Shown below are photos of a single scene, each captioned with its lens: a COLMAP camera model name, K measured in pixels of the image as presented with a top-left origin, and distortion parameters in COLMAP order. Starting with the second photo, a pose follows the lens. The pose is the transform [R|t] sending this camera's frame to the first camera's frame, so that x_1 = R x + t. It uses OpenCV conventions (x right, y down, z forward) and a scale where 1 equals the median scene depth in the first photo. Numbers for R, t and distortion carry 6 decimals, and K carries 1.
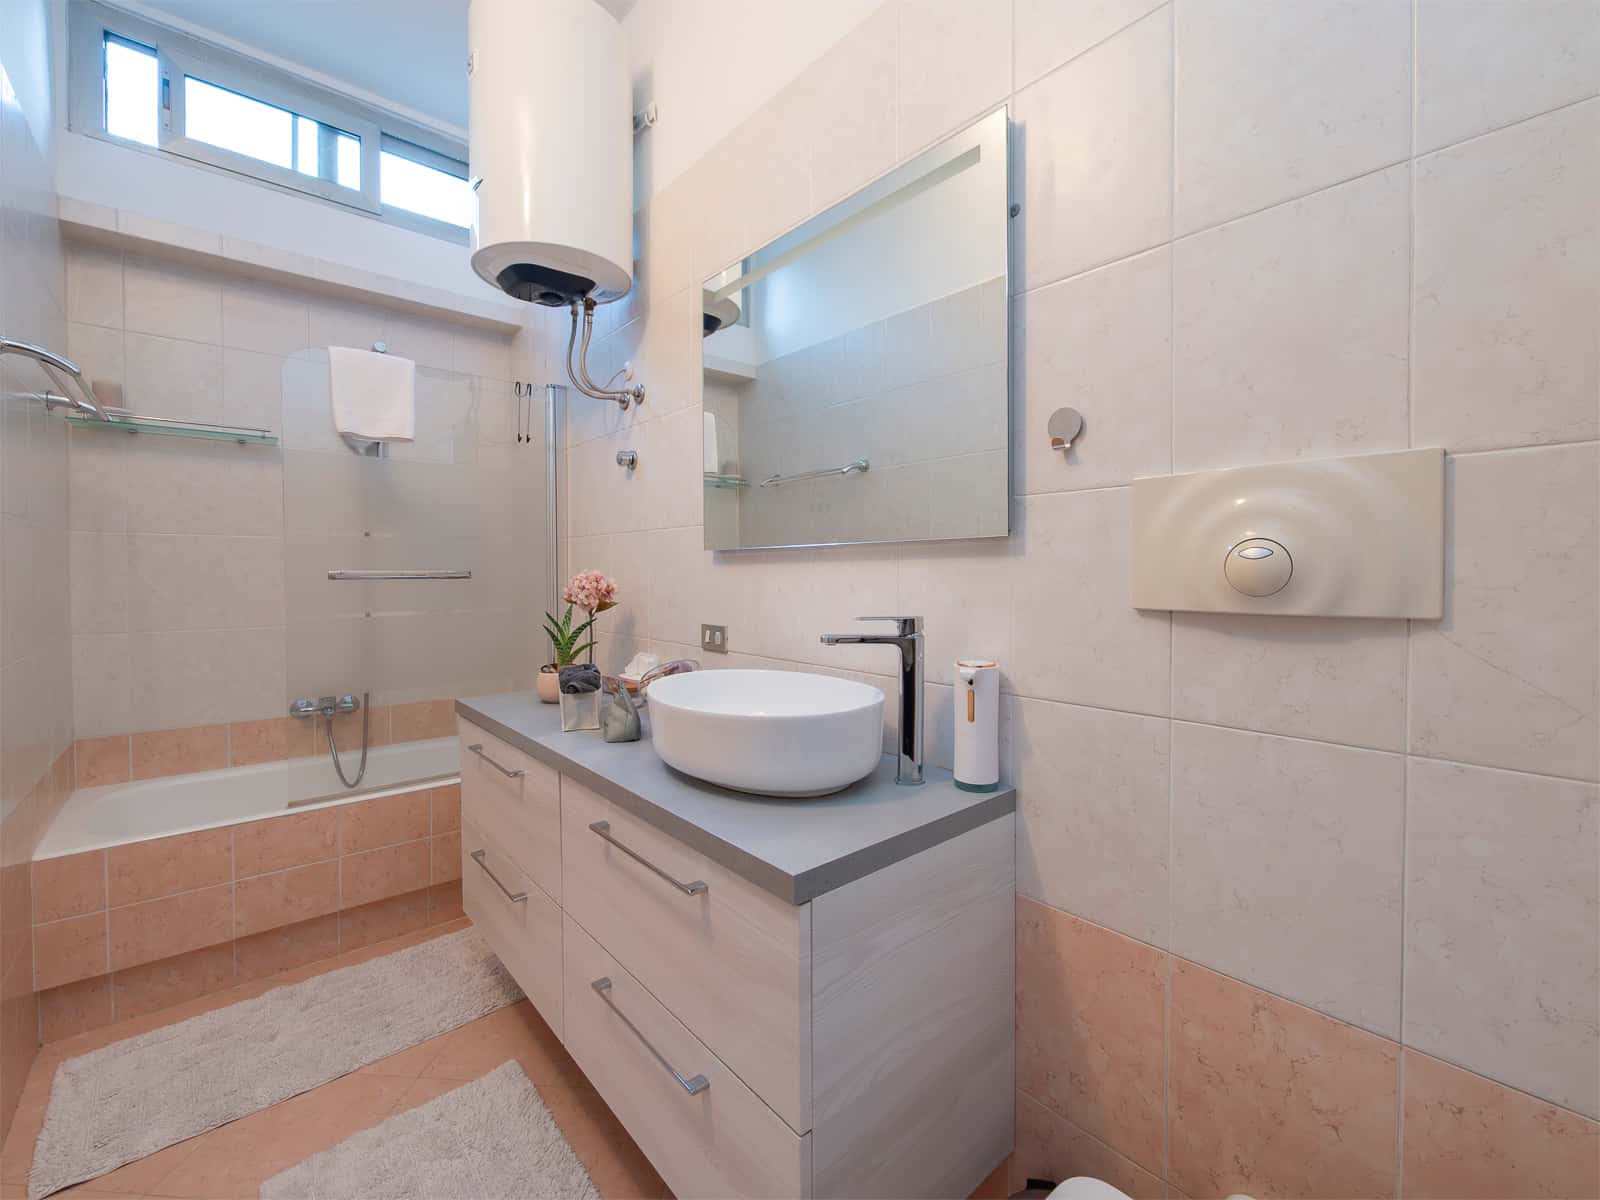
lens RADIAL K [[679.8, 0, 802.9], [0, 679.8, 583.6], [0, 0, 1]] dist [-0.005443, 0.000402]
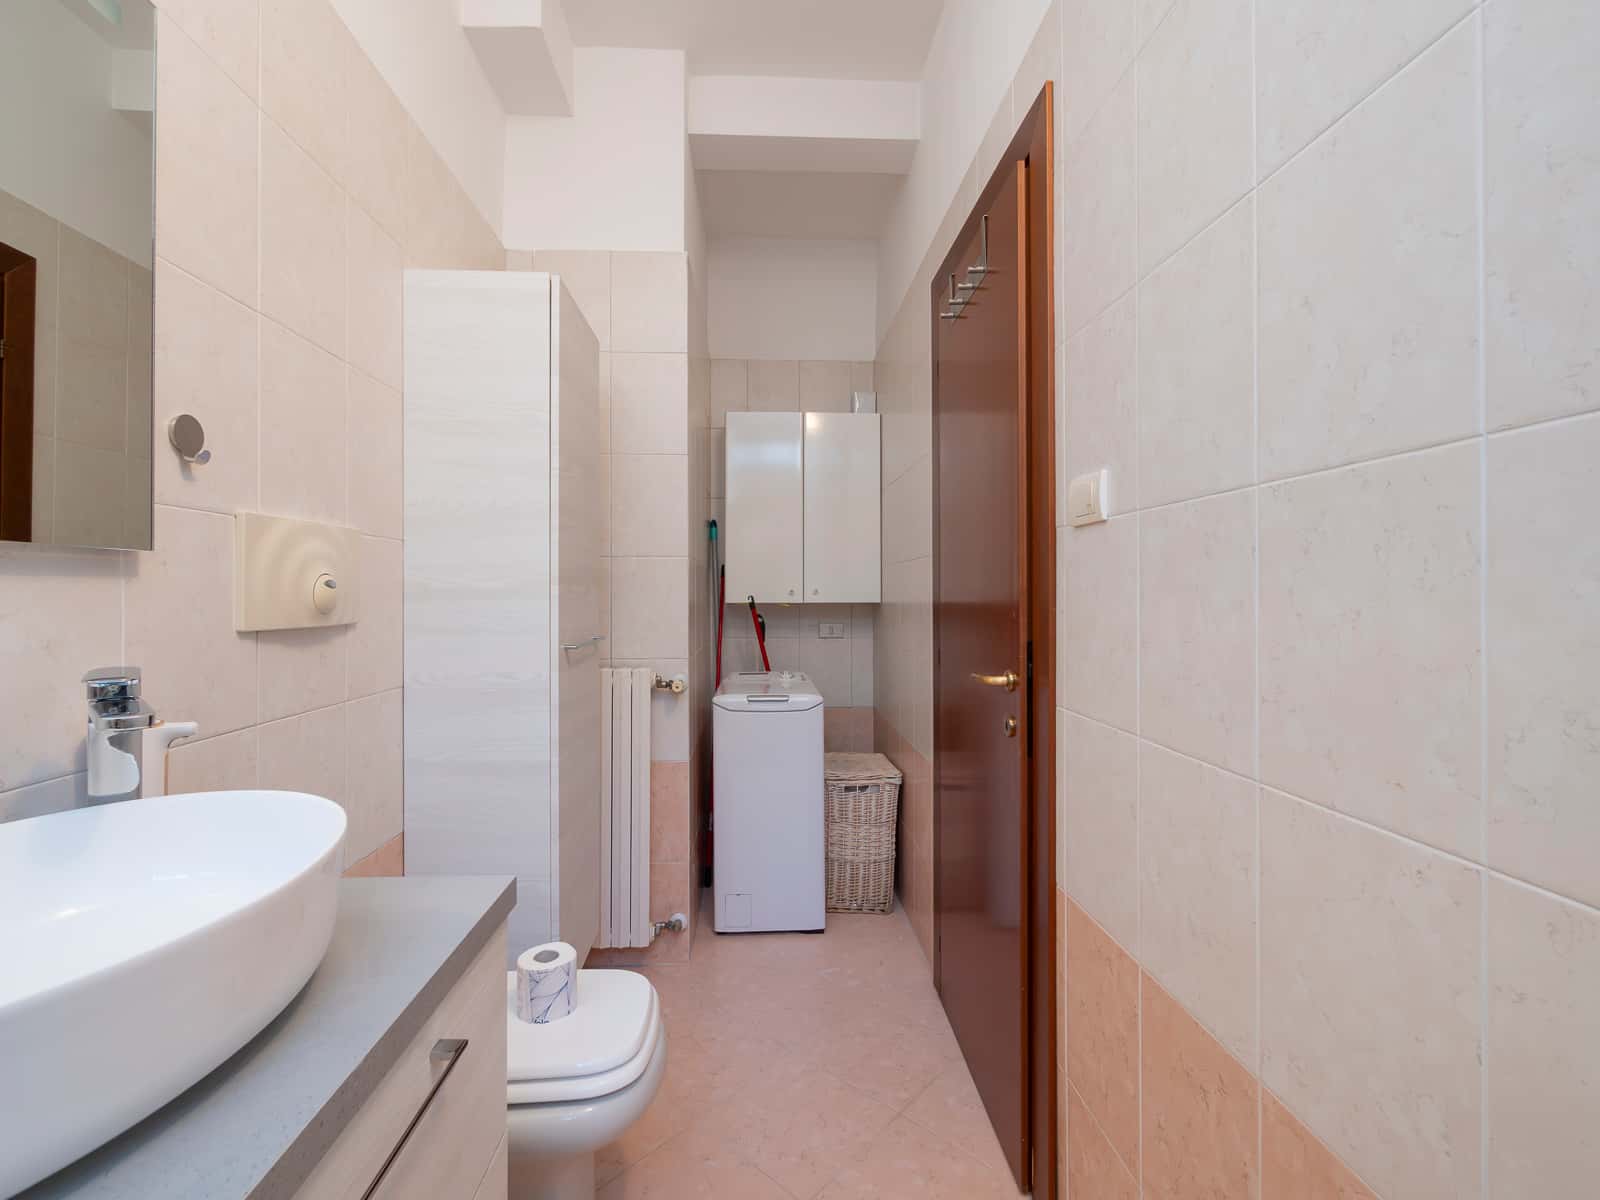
lens RADIAL K [[679.8, 0, 802.9], [0, 679.8, 583.6], [0, 0, 1]] dist [-0.005443, 0.000402]
pose [[-0.788838, 0.010176, 0.614517, -0.484151], [0.011178, 0.999935, -0.002208, -0.014597], [-0.614499, 0.005127, -0.788901, 0.726357]]
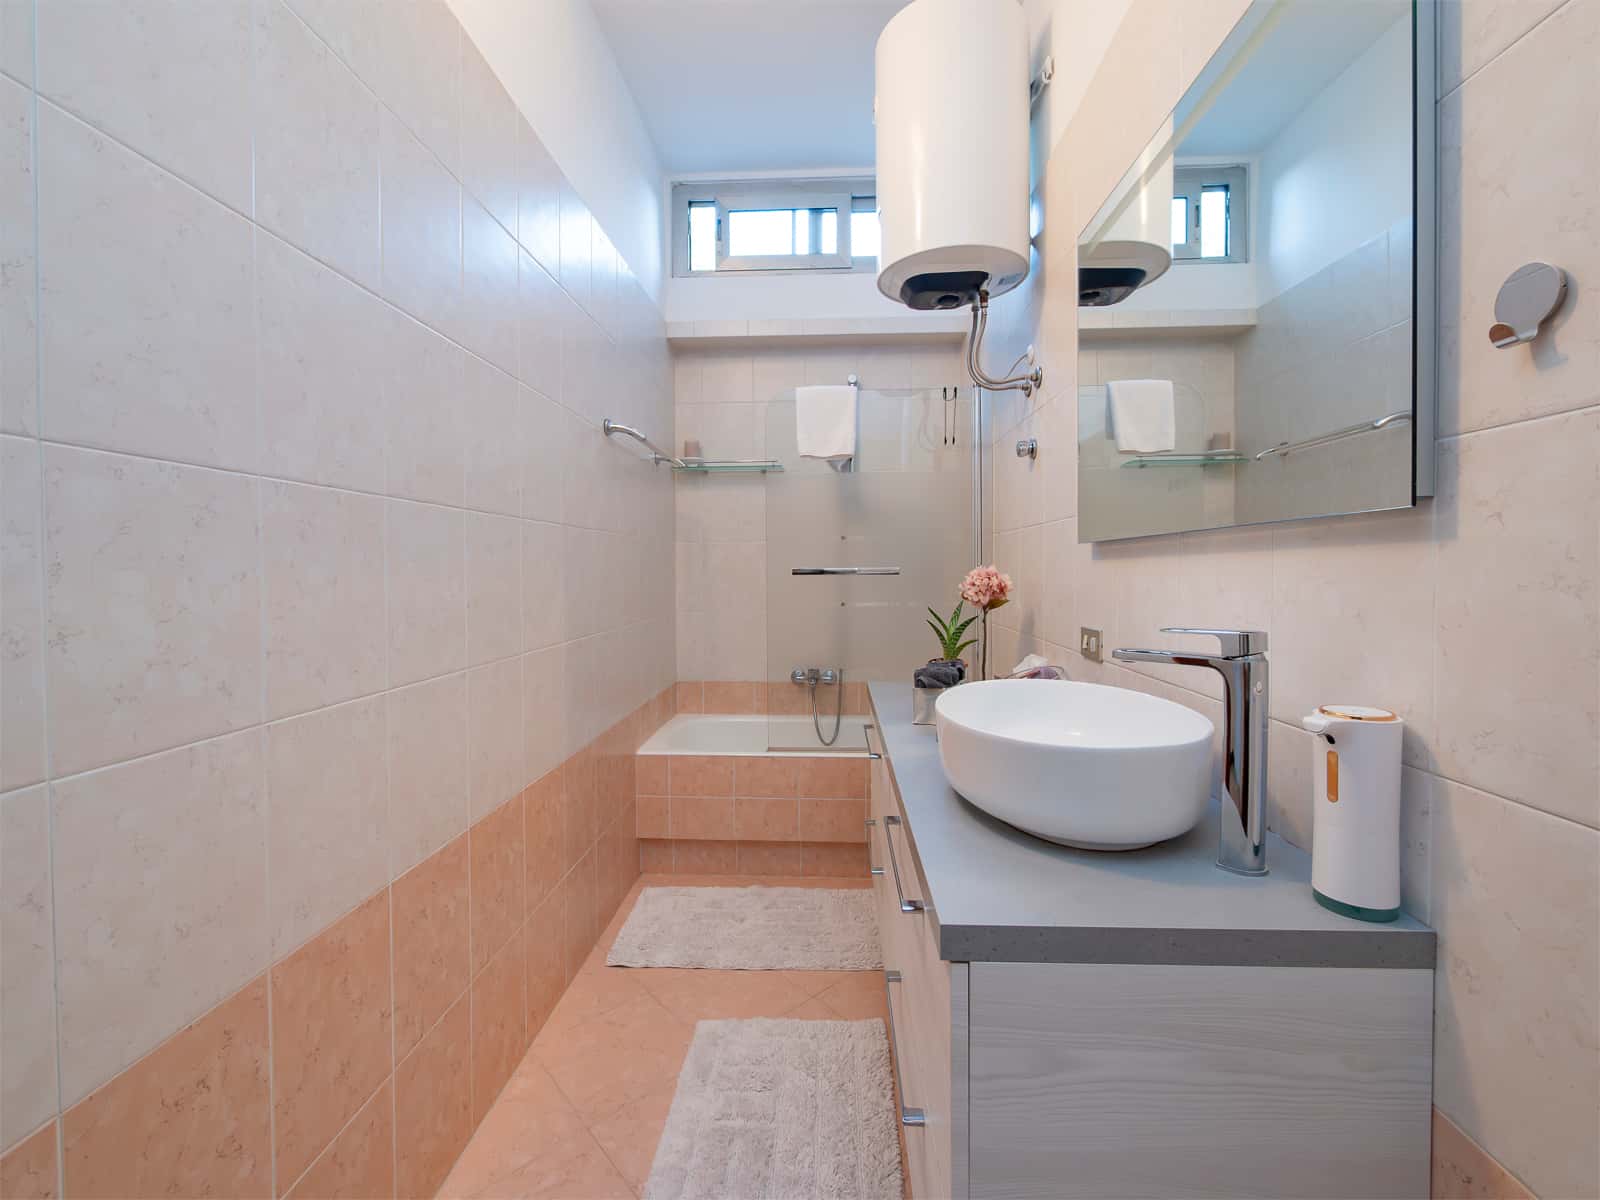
lens RADIAL K [[679.8, 0, 802.9], [0, 679.8, 583.6], [0, 0, 1]] dist [-0.005443, 0.000402]
pose [[0.718480, 0.012356, -0.695438, 0.208840], [-0.008677, 0.999924, 0.008801, -0.001690], [0.695494, -0.000289, 0.718532, 0.123153]]
